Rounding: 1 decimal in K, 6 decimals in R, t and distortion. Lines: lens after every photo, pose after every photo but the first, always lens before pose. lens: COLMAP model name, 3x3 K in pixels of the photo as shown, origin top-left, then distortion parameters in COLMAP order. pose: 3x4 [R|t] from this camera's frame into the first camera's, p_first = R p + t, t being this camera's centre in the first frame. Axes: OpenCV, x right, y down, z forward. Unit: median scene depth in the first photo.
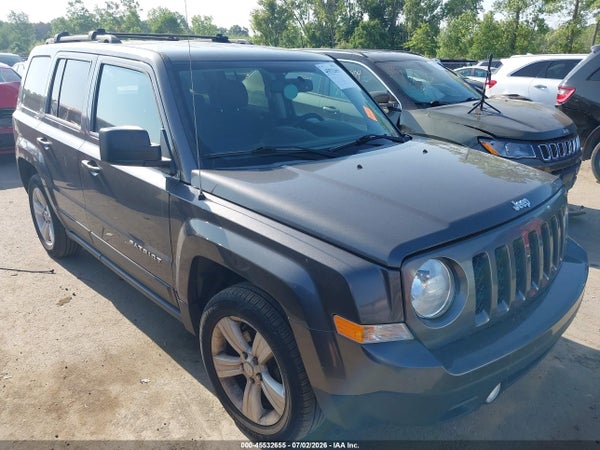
lens RADIAL K [[460.7, 0, 295.6], [0, 460.7, 223.6], [0, 0, 1]] dist [-0.004173, -0.001084]
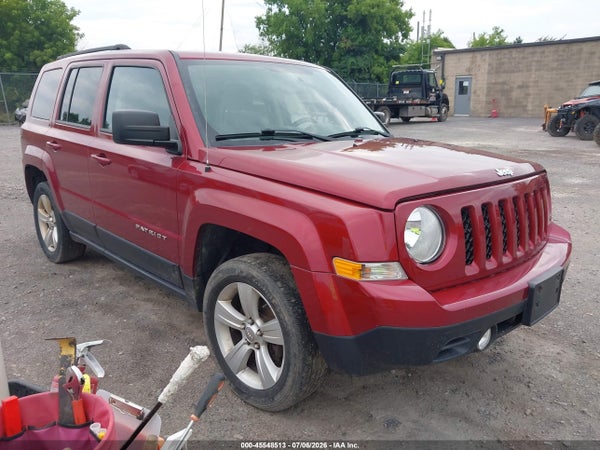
lens RADIAL K [[460.7, 0, 295.6], [0, 460.7, 223.6], [0, 0, 1]] dist [-0.004173, -0.001084]
pose [[0.999920, 0.000629, 0.012669, -0.013846], [0.000554, 0.995651, -0.093155, 0.161251], [-0.012673, 0.093155, 0.995571, -0.056216]]
